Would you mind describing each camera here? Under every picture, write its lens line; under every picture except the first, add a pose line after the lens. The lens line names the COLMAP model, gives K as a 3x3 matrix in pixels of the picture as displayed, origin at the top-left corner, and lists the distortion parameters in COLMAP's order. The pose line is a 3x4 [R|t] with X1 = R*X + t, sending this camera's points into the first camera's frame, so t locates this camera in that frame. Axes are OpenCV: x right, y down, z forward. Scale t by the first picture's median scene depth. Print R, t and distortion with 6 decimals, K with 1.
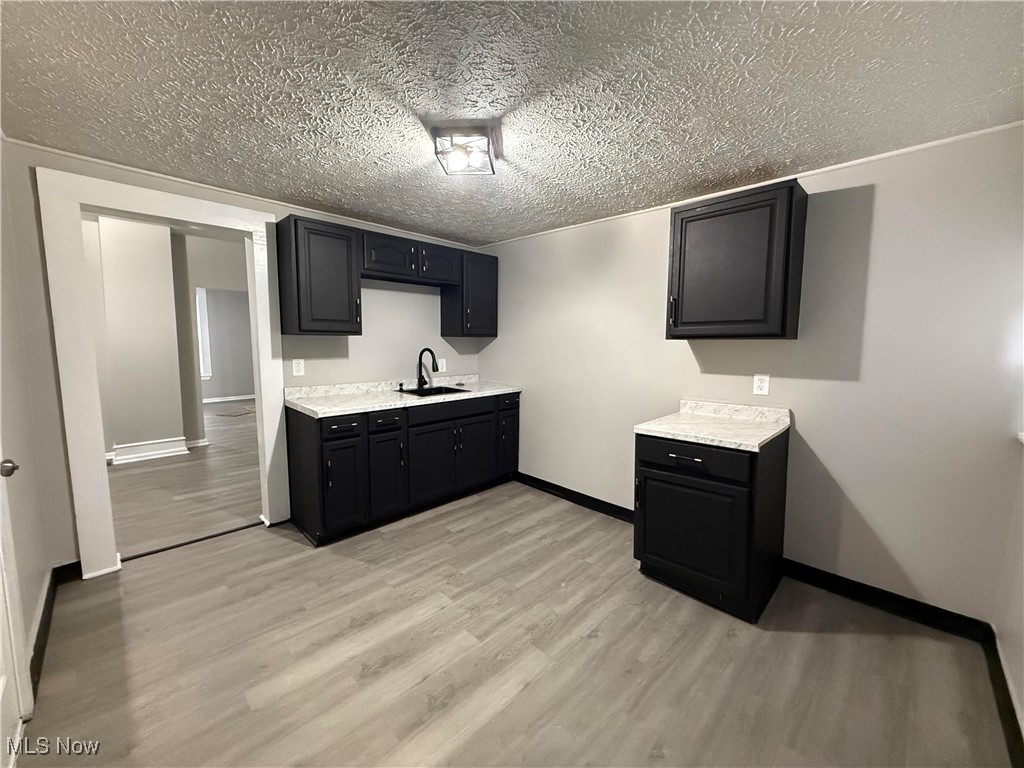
lens RADIAL K [[406.4, 0, 507.5], [0, 406.4, 383.1], [0, 0, 1]] dist [0.000626, 0.000409]
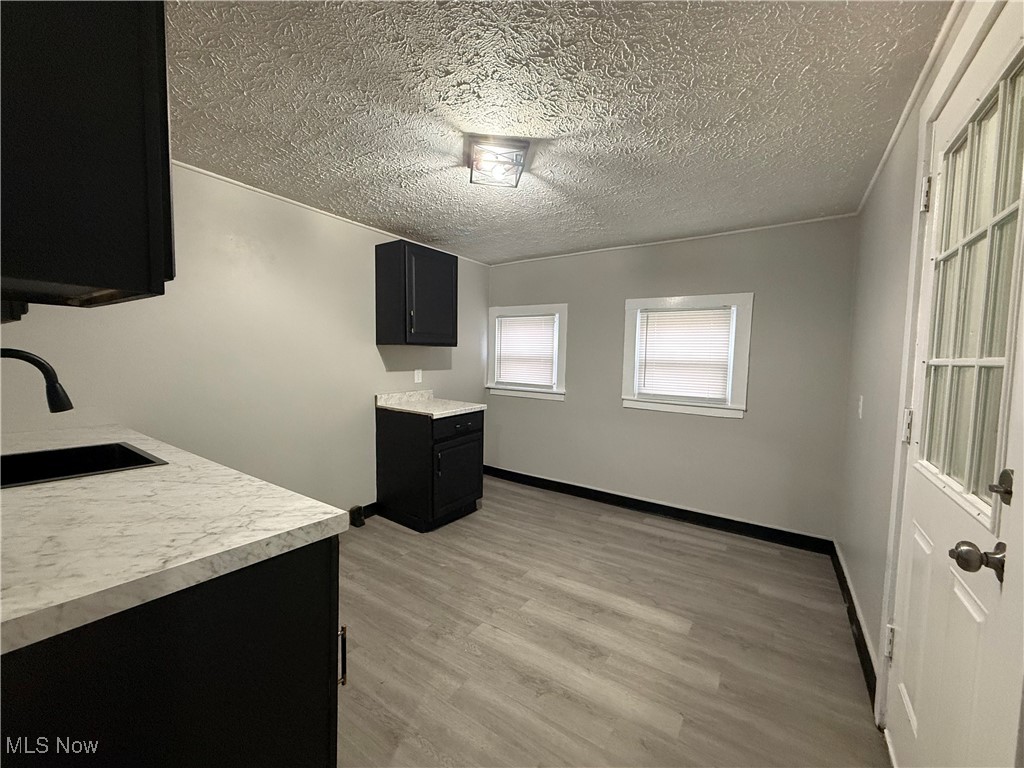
lens RADIAL K [[406.4, 0, 507.5], [0, 406.4, 383.1], [0, 0, 1]] dist [0.000626, 0.000409]
pose [[-0.187489, -0.074152, 0.979464, -1.028749], [0.079565, 0.992723, 0.090386, -0.089915], [-0.979039, 0.094877, -0.180225, 1.071840]]
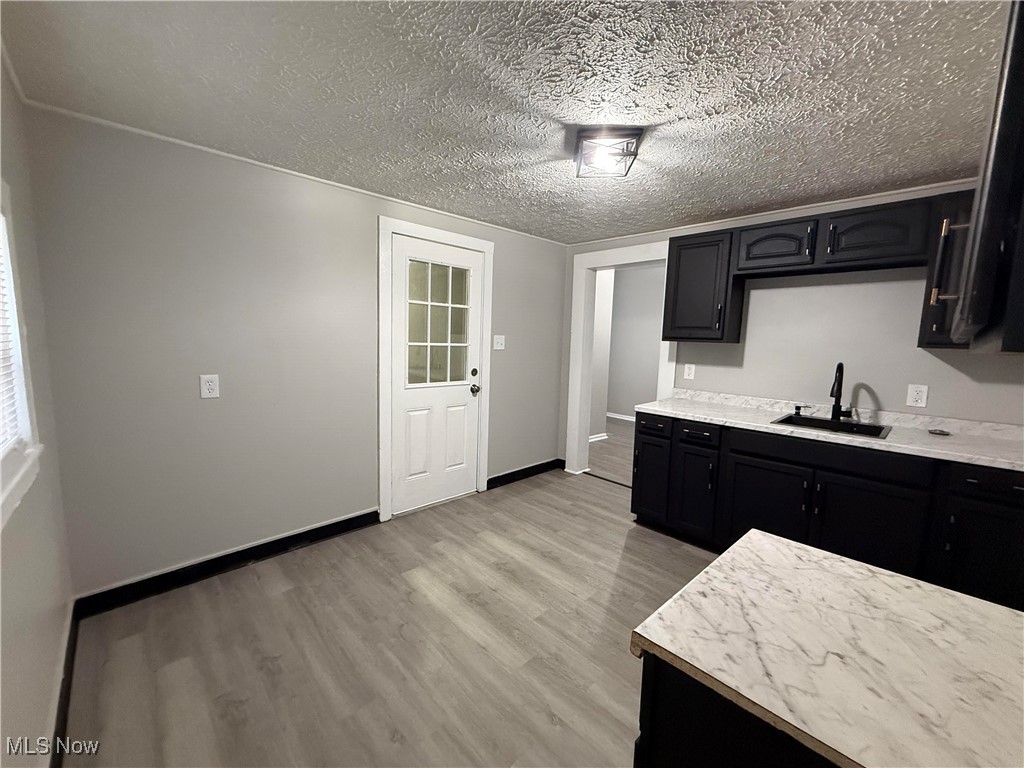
lens RADIAL K [[406.4, 0, 507.5], [0, 406.4, 383.1], [0, 0, 1]] dist [0.000626, 0.000409]
pose [[-0.025868, 0.100734, -0.994577, 0.838143], [-0.134082, 0.985571, 0.103309, -0.078375], [0.990633, 0.136027, -0.011988, 0.753684]]
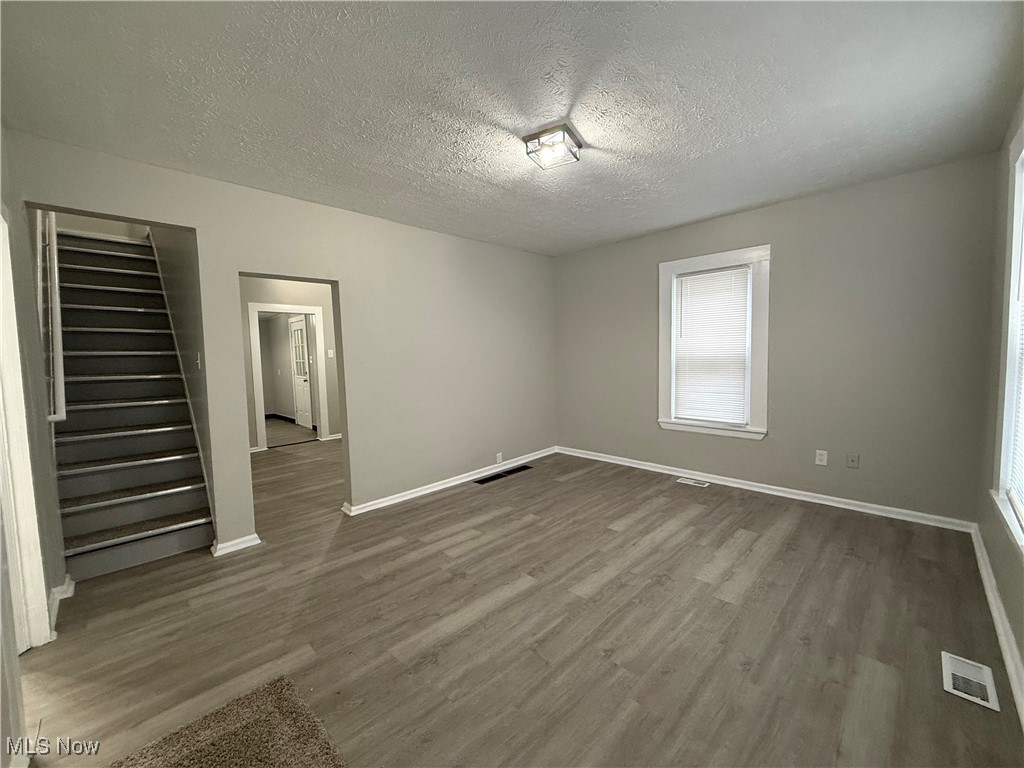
lens RADIAL K [[406.4, 0, 507.5], [0, 406.4, 383.1], [0, 0, 1]] dist [0.000626, 0.000409]
pose [[-0.999784, 0.016240, 0.012984, -2.637943], [0.018297, 0.983782, 0.178434, -0.470682], [-0.009876, 0.178633, -0.983866, 4.206361]]
